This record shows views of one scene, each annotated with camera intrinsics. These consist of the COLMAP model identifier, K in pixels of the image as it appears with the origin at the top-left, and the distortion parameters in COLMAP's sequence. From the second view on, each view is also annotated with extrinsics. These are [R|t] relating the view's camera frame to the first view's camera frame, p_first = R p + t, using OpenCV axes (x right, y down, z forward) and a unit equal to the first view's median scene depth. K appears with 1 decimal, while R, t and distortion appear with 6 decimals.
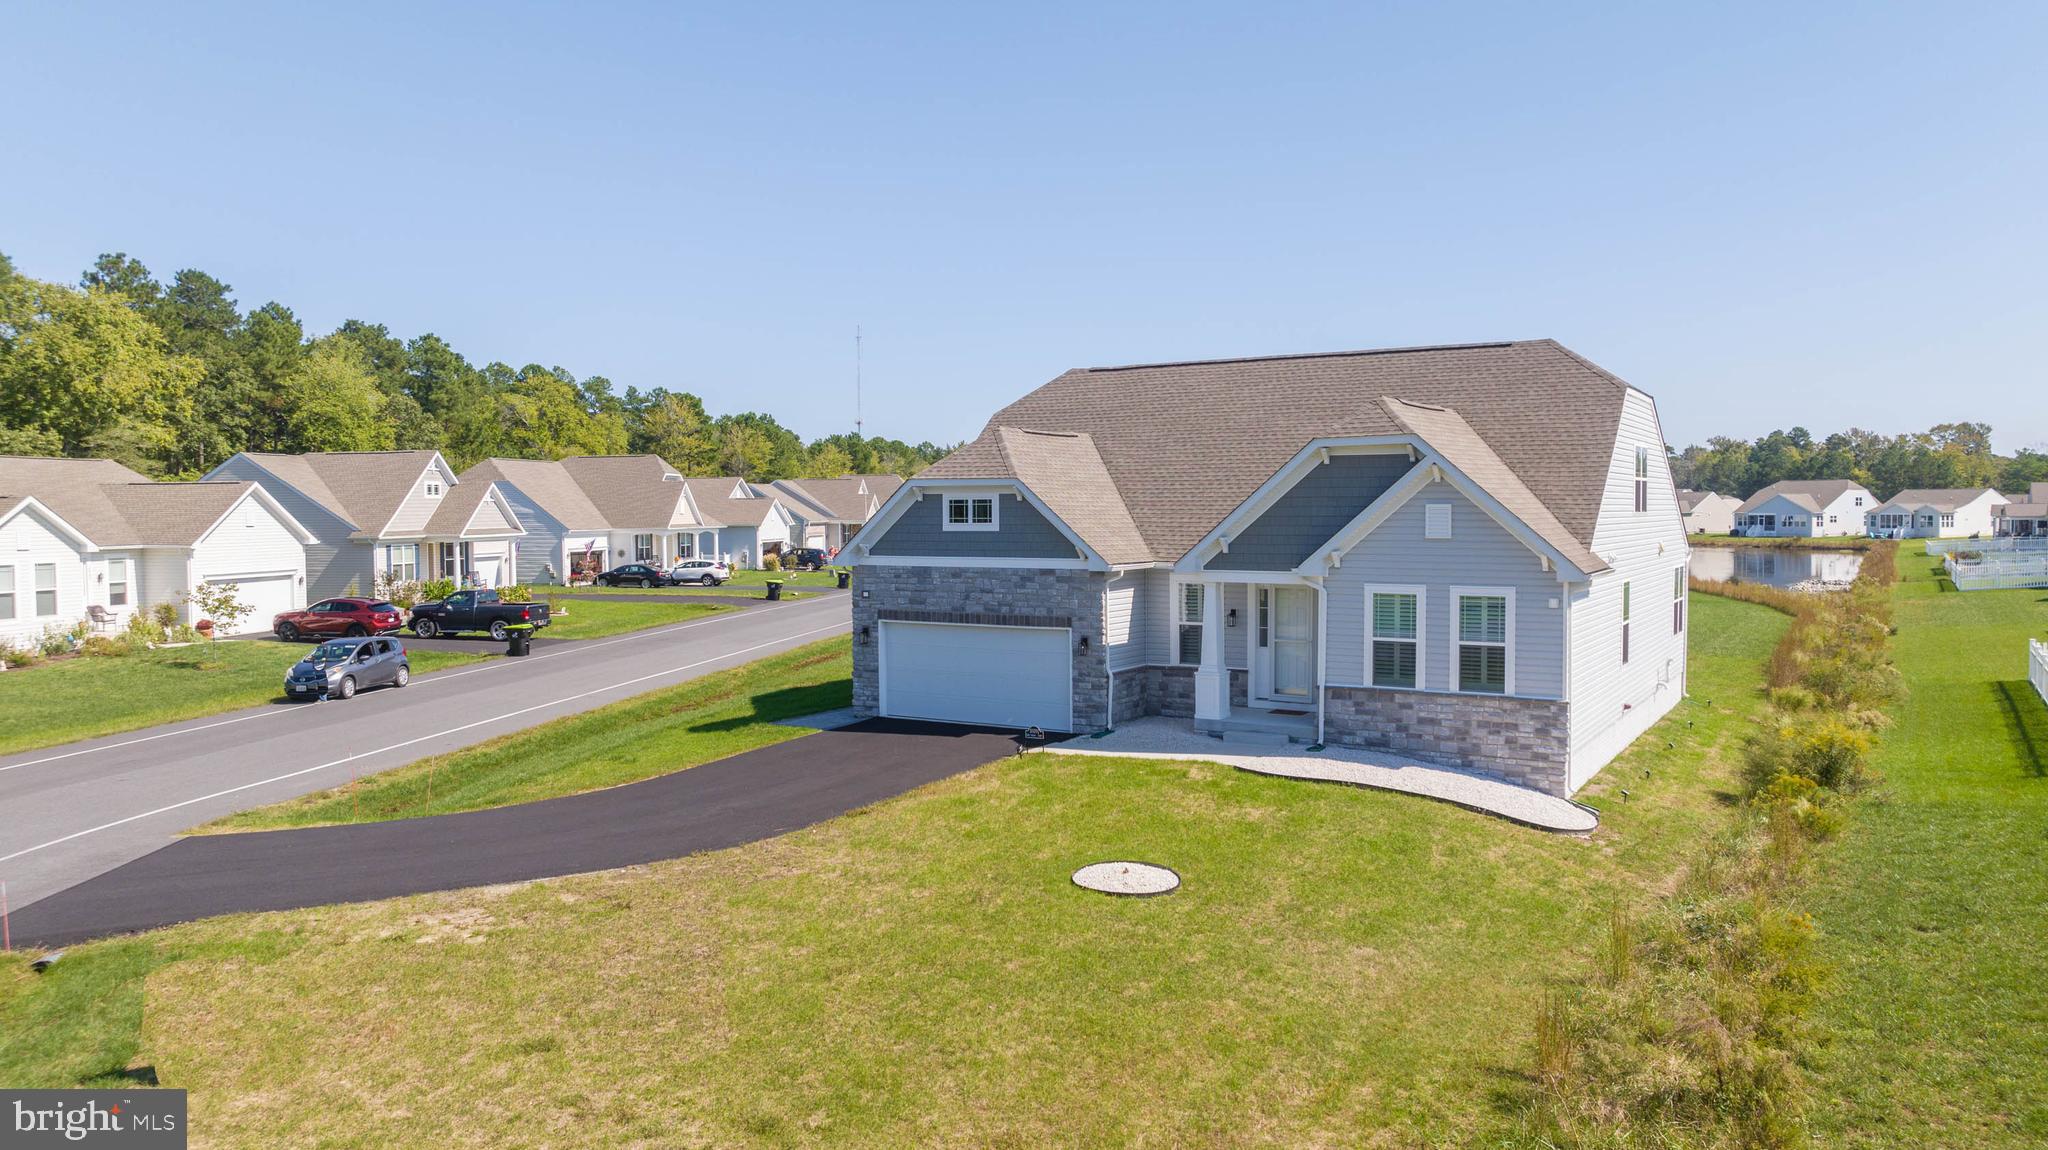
lens RADIAL K [[1439.9, 0, 1036.8], [0, 1439.9, 574.2], [0, 0, 1]] dist [-0.026375, 0.019848]
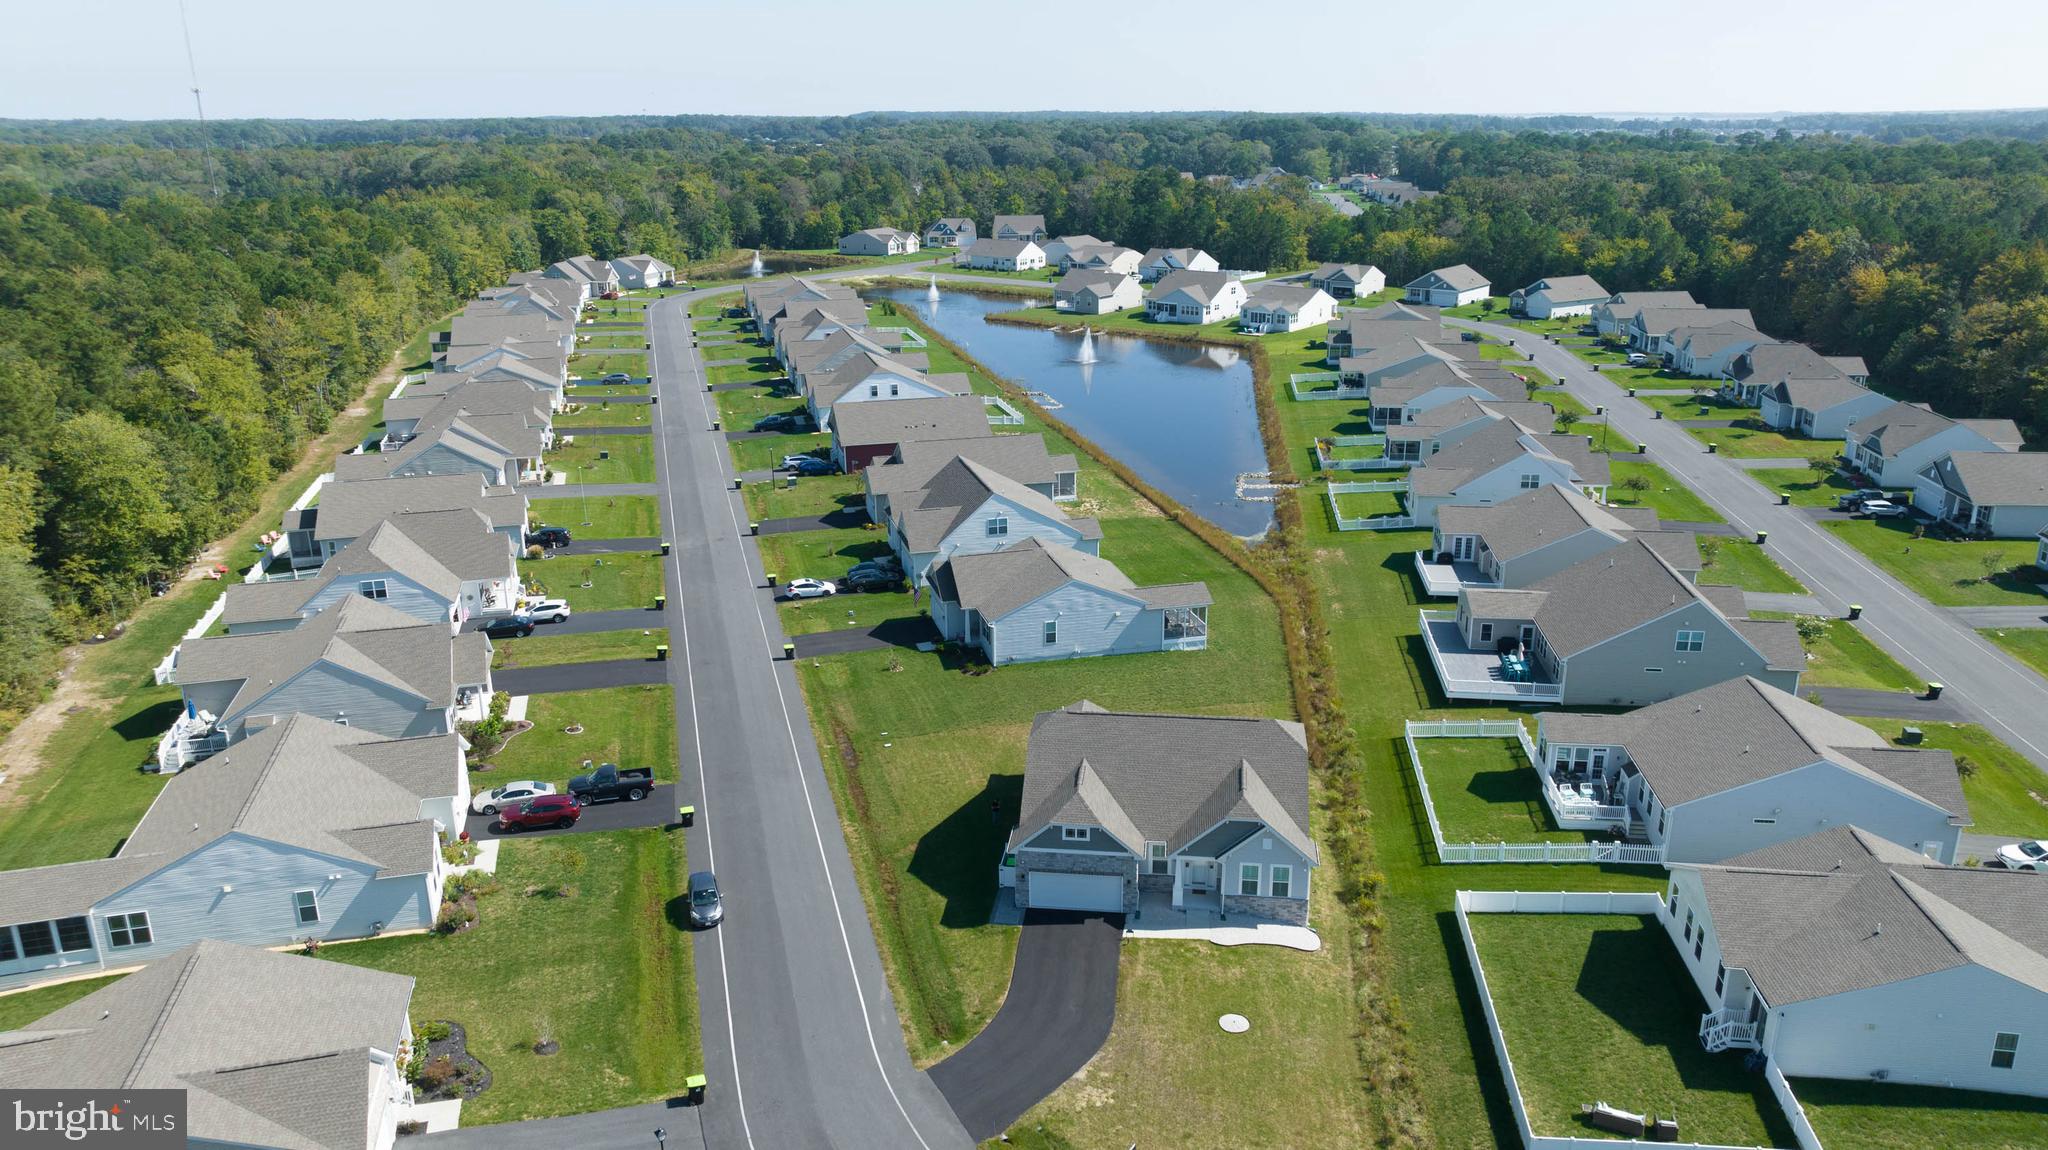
lens RADIAL K [[1439.9, 0, 1036.8], [0, 1439.9, 565.5], [0, 0, 1]] dist [-0.026375, 0.019848]
pose [[0.910139, -0.123721, 0.395398, -1.028917], [0.018943, 0.965799, 0.258599, -1.129860], [-0.413869, -0.227871, 0.881355, -1.037220]]
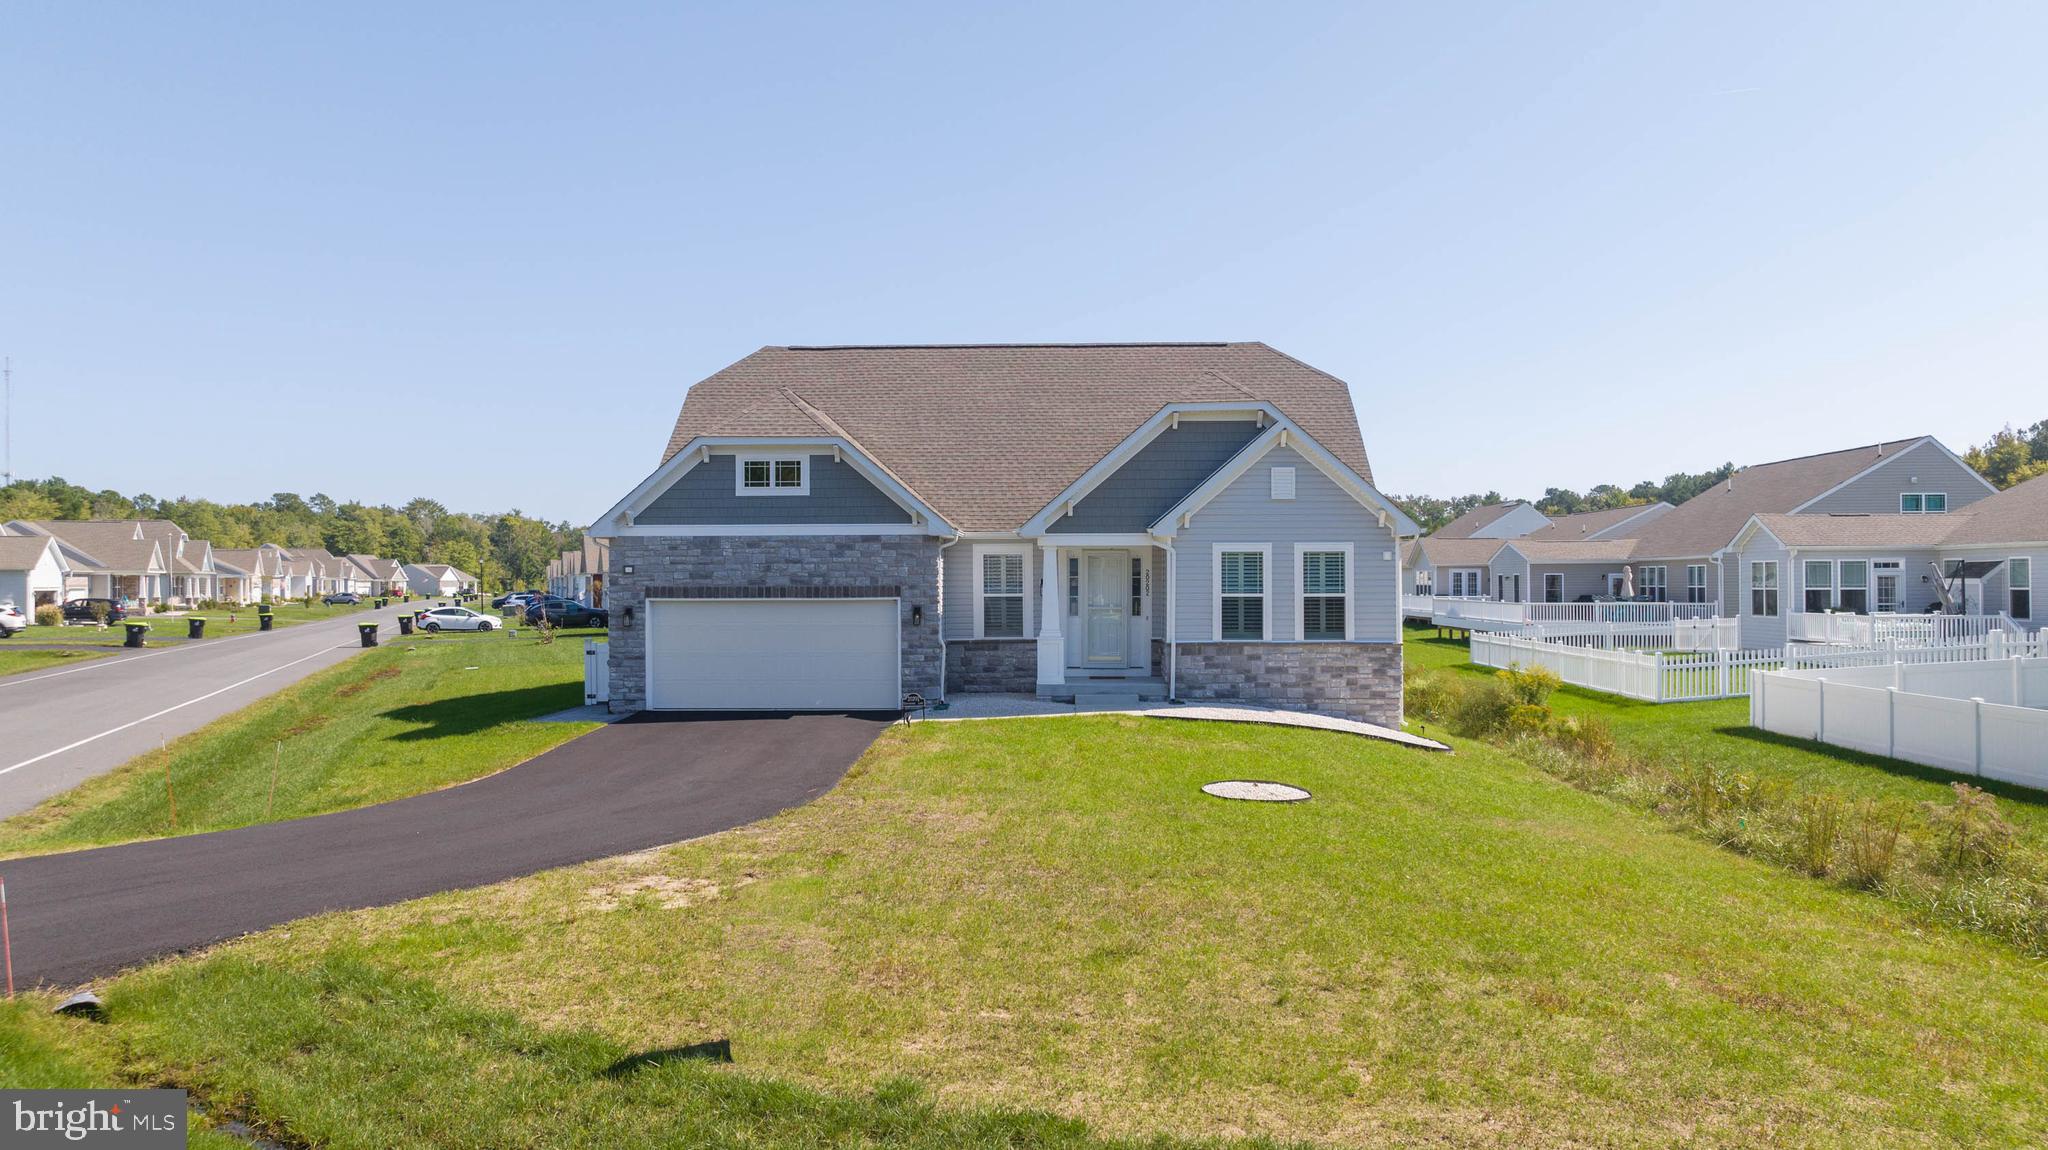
lens RADIAL K [[1439.9, 0, 1036.8], [0, 1439.9, 574.4], [0, 0, 1]] dist [-0.026375, 0.019848]
pose [[0.870730, 0.004265, 0.491743, -0.351175], [0.021626, 0.998663, -0.046956, 0.066608], [-0.491286, 0.051520, 0.869473, 0.131236]]
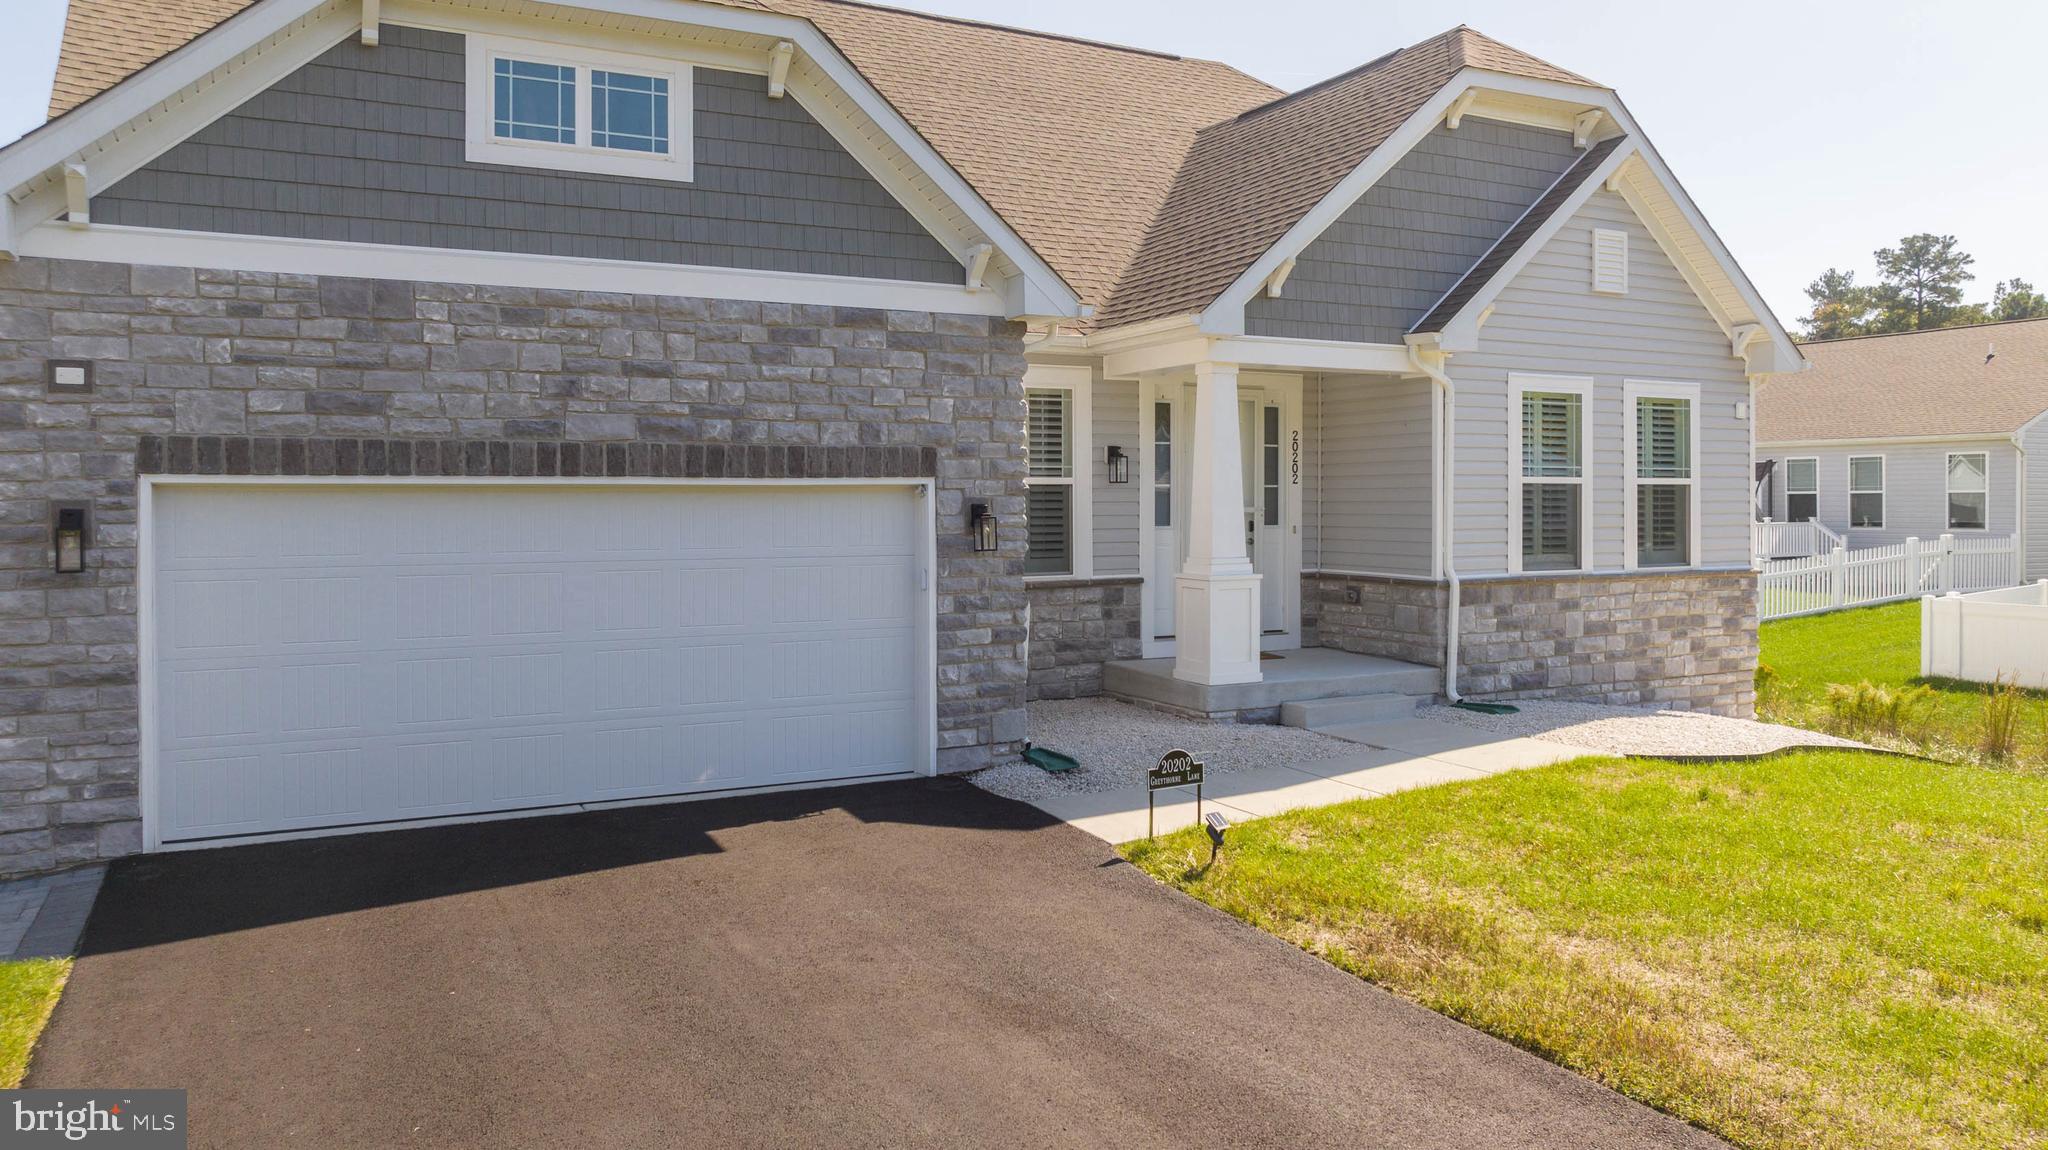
lens RADIAL K [[1439.9, 0, 1023.0], [0, 1439.9, 513.2], [0, 0, 1]] dist [-0.026375, 0.019848]
pose [[0.521446, -0.003611, 0.853277, -0.259516], [0.039900, 0.999000, -0.020155, 0.052492], [-0.852351, 0.044556, 0.521069, 0.773597]]
